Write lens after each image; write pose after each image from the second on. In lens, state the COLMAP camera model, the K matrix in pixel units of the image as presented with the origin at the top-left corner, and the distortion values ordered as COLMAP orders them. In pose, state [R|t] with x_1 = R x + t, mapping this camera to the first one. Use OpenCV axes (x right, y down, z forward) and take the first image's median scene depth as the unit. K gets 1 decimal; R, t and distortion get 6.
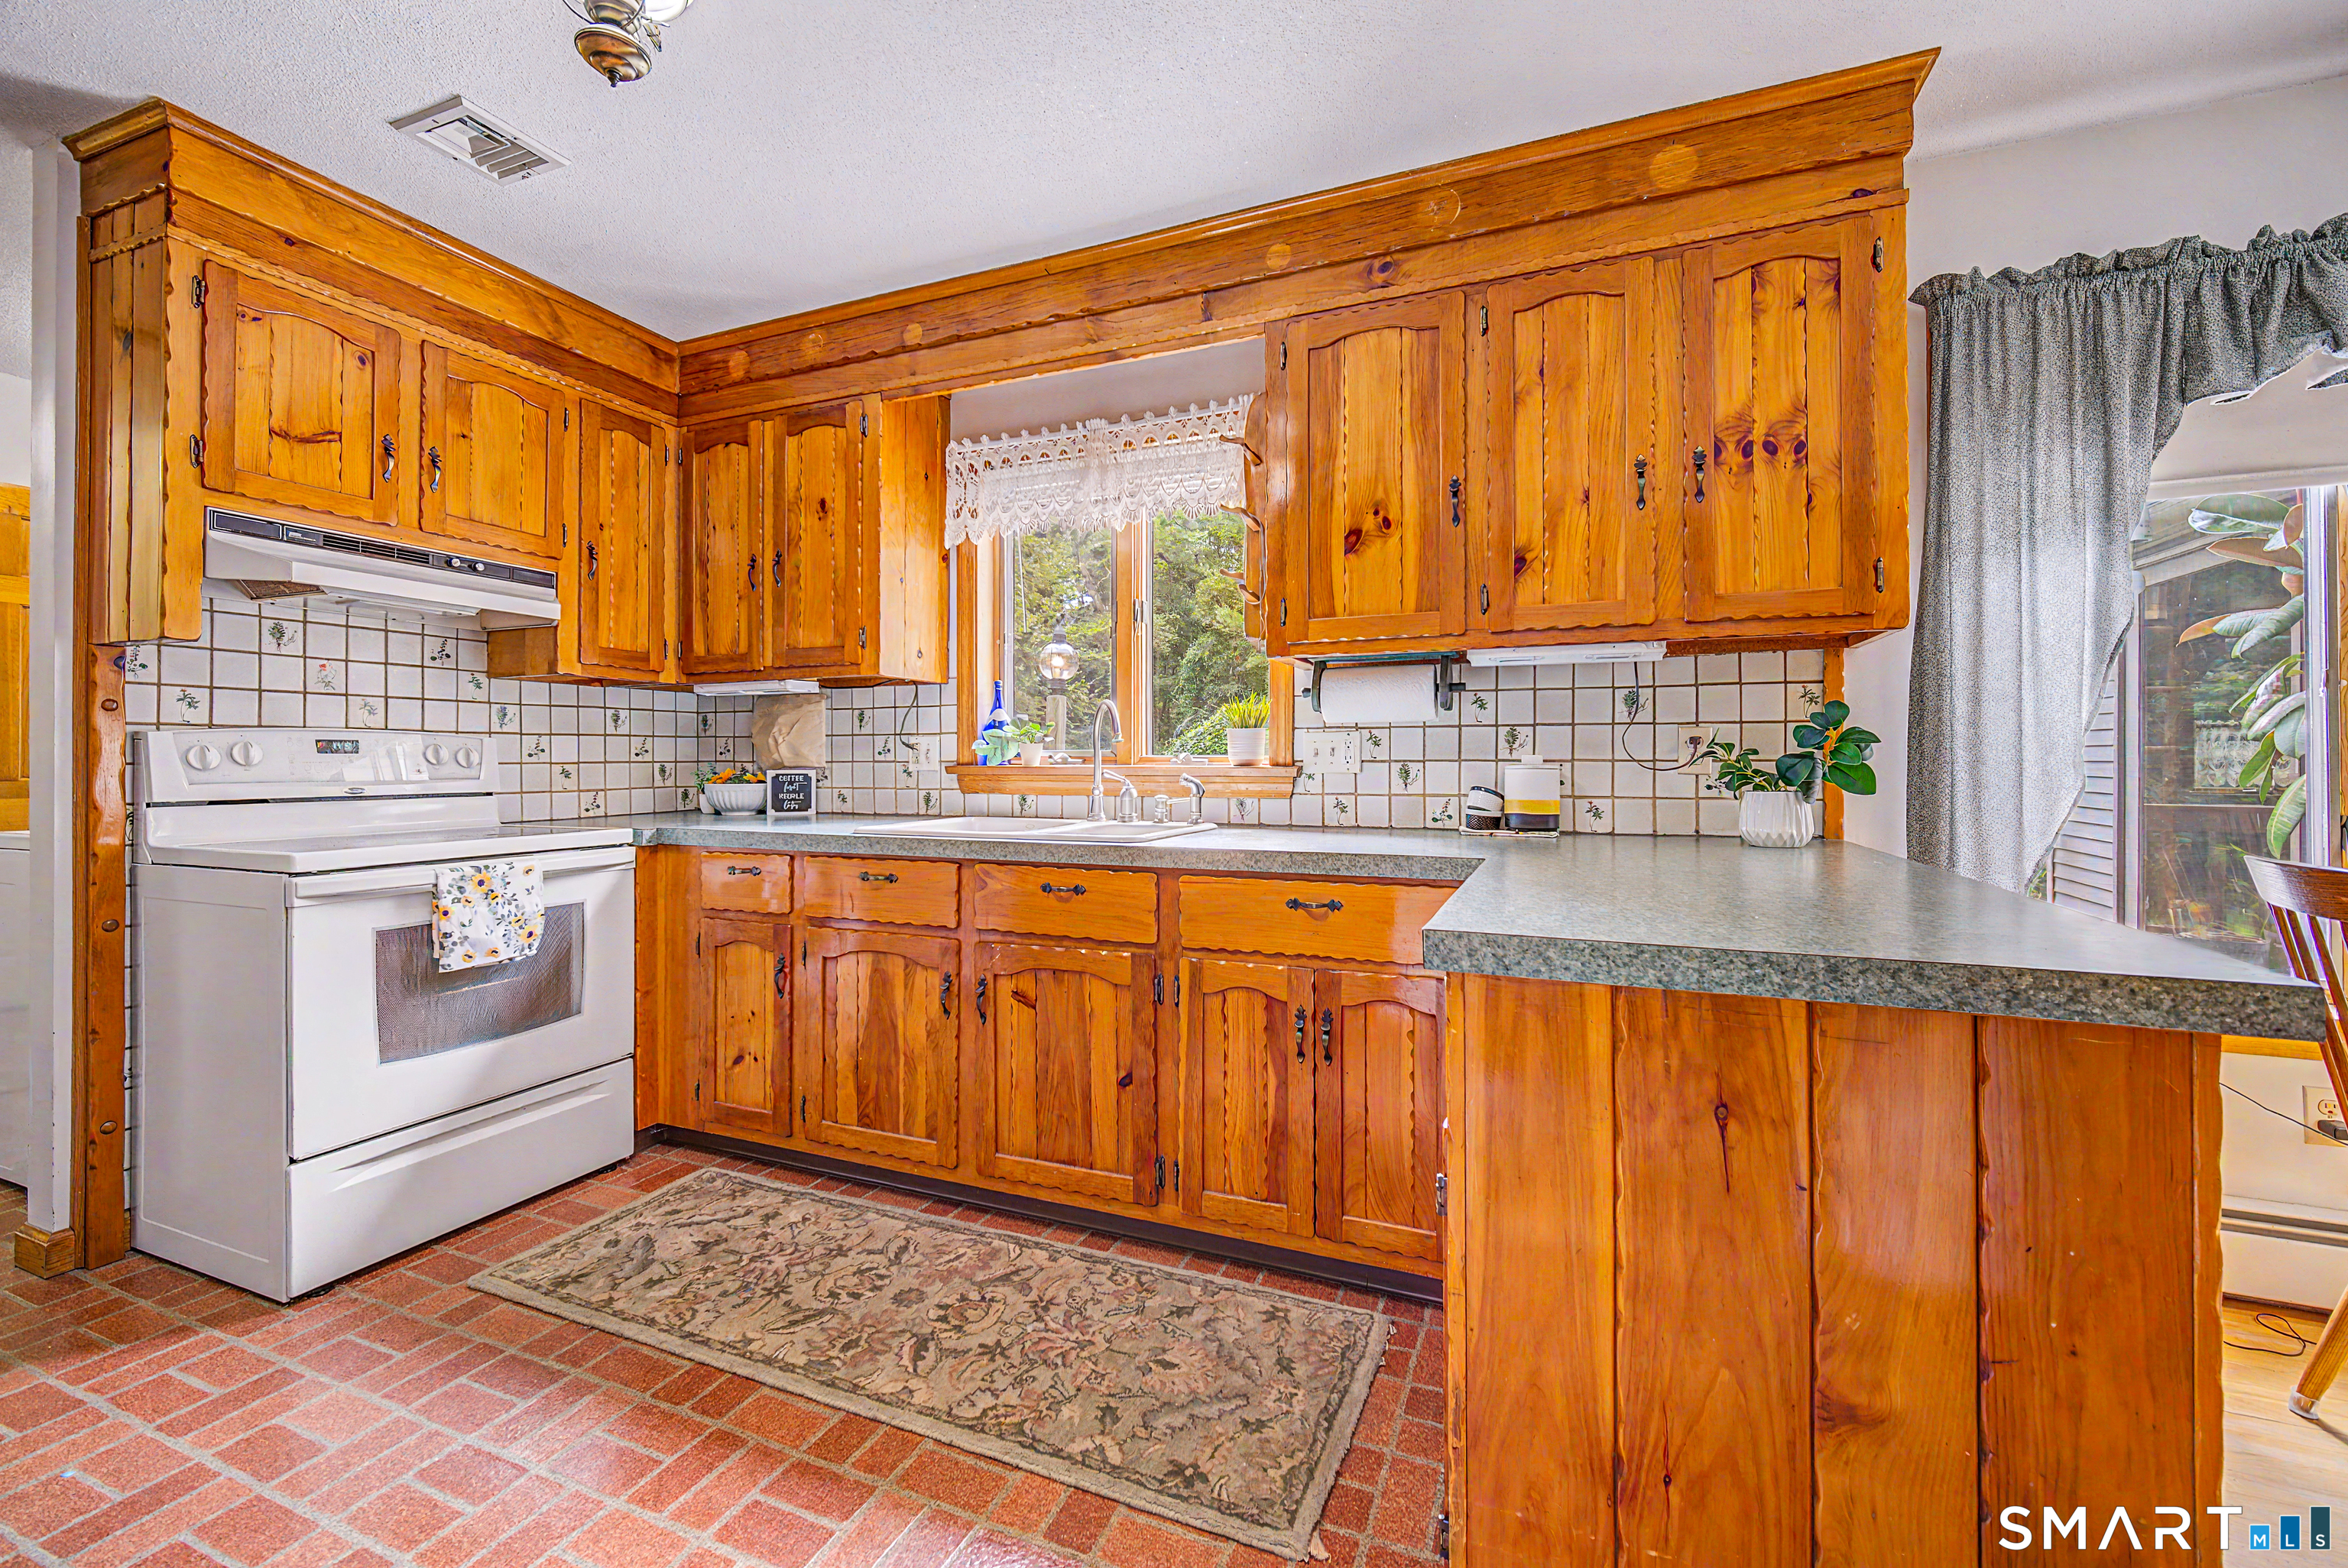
lens RADIAL K [[952.4, 0, 1178.0], [0, 952.4, 763.5], [0, 0, 1]] dist [-0.001323, -0.000048]
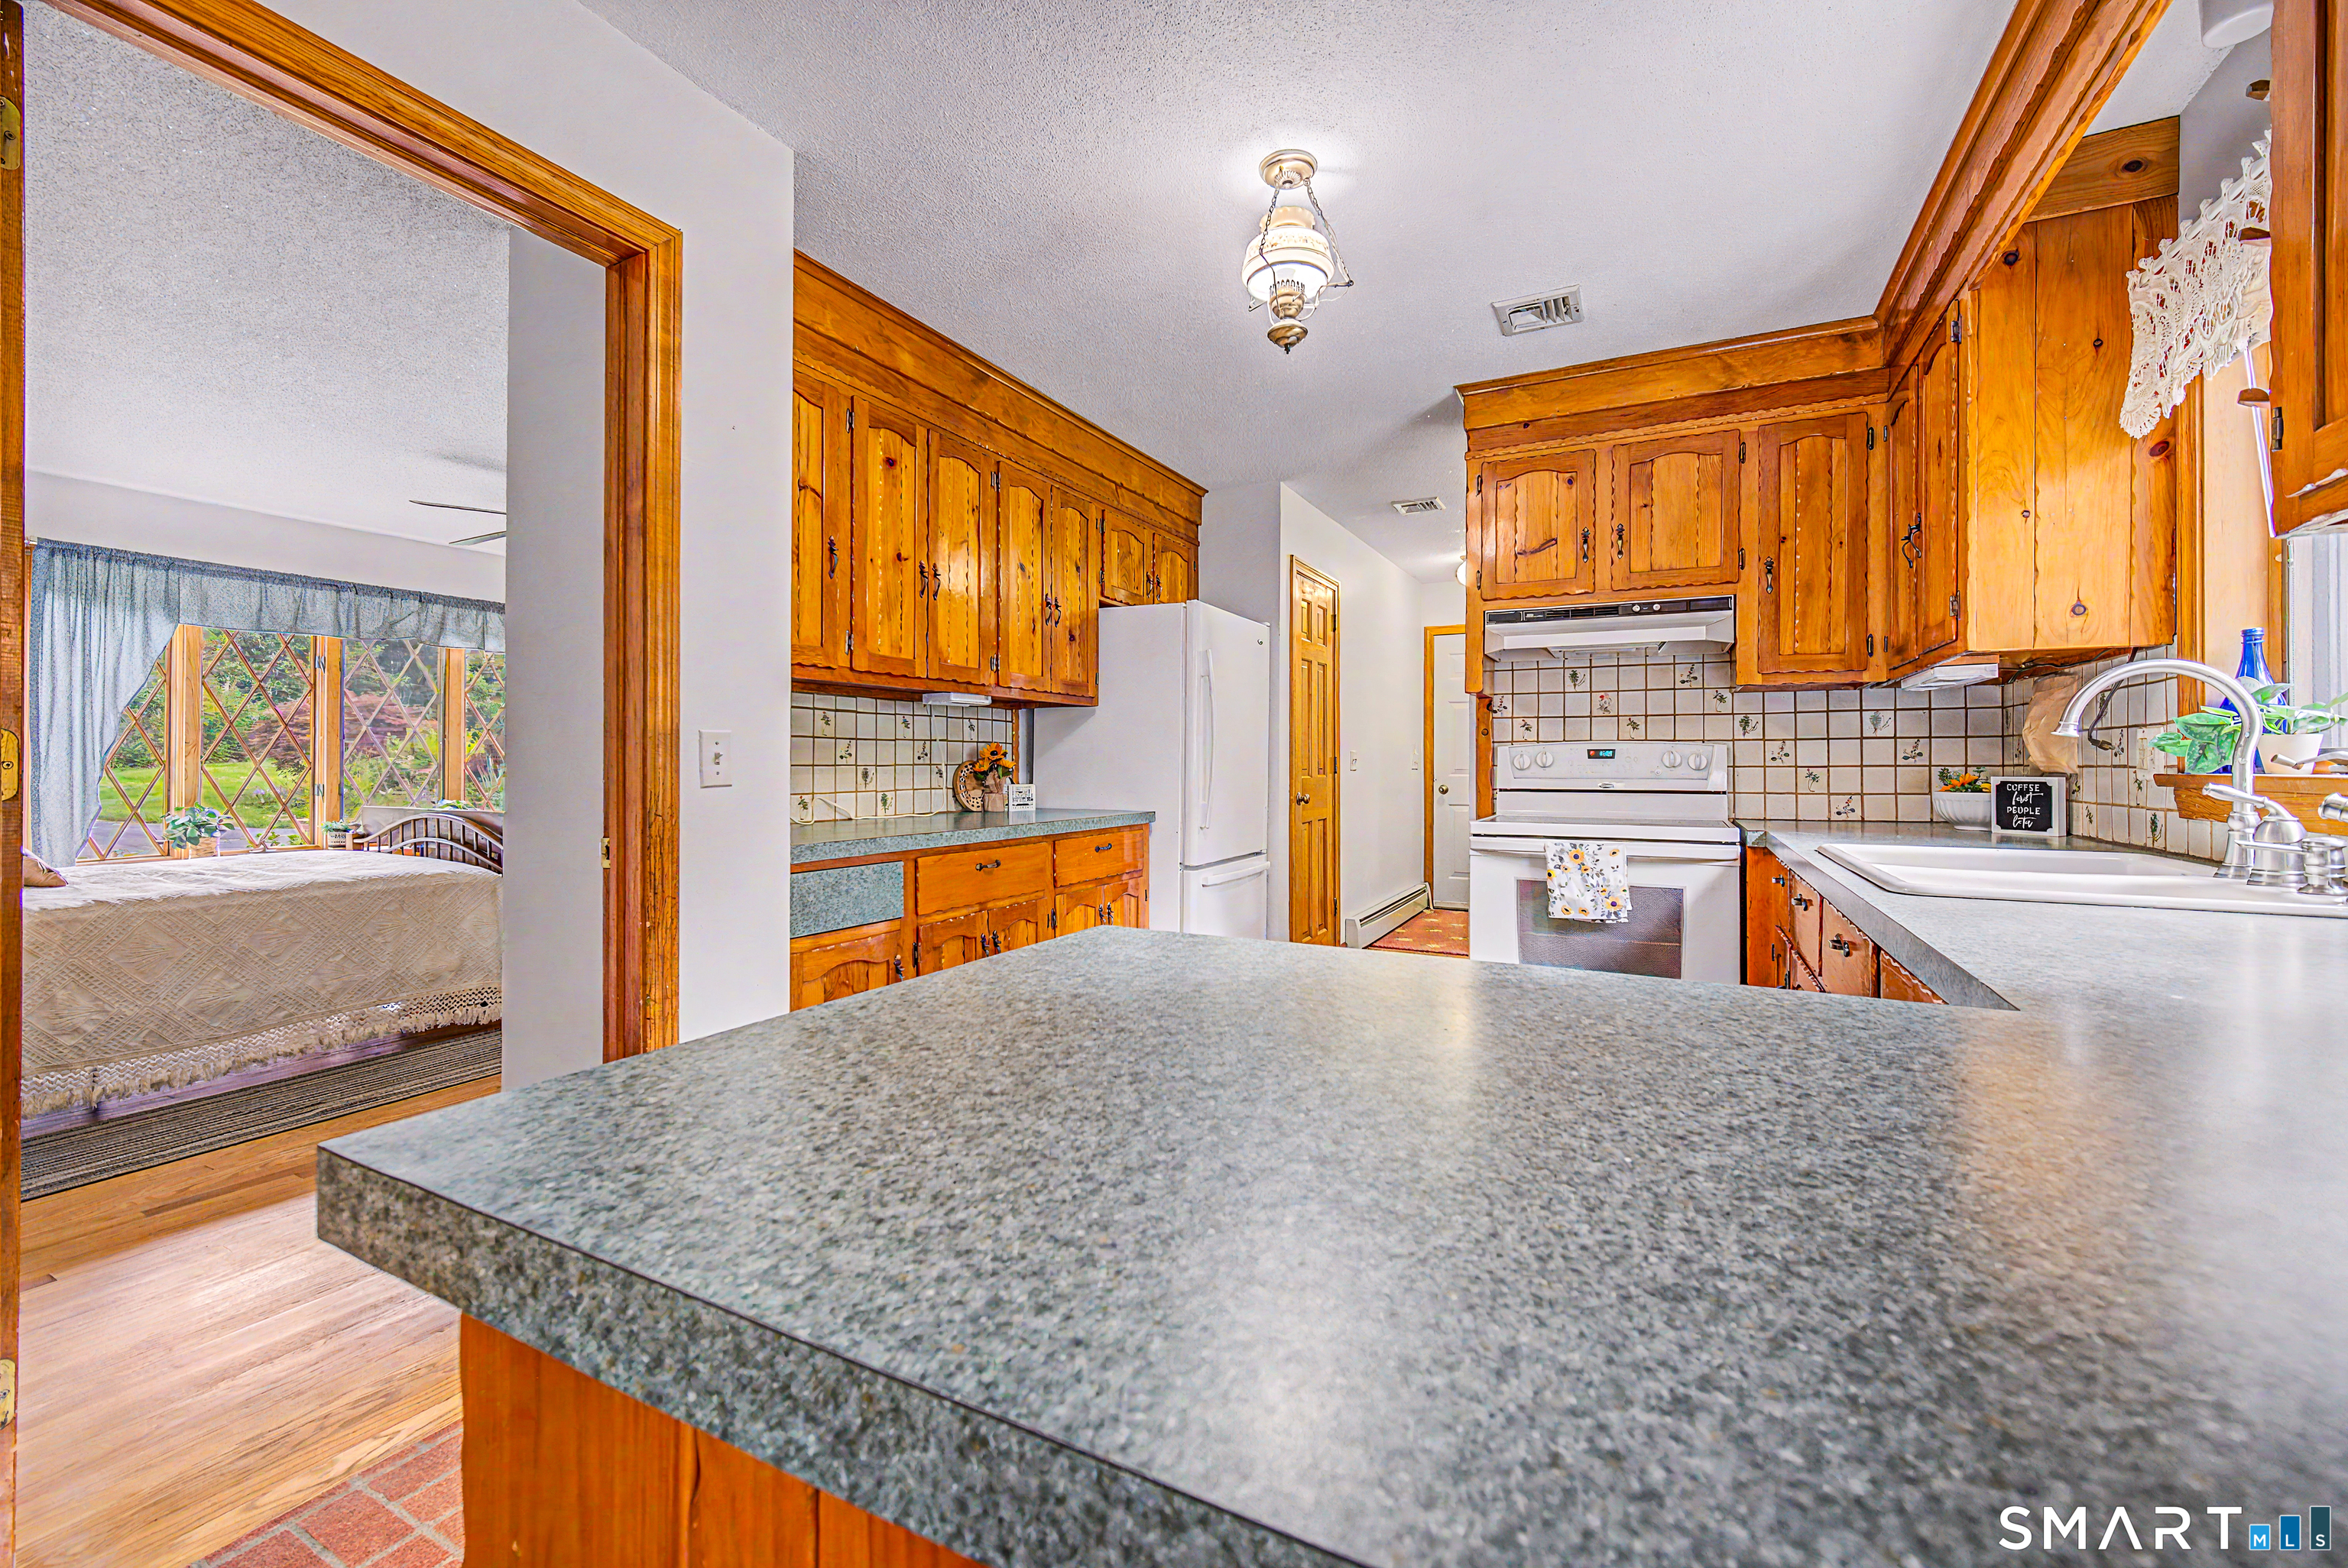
lens RADIAL K [[952.4, 0, 1178.0], [0, 952.4, 763.5], [0, 0, 1]] dist [-0.001323, -0.000048]
pose [[-0.074682, -0.001143, -0.997207, 0.515213], [-0.003925, 0.999992, -0.000852, -0.000361], [0.997200, 0.003850, -0.074686, 0.450637]]
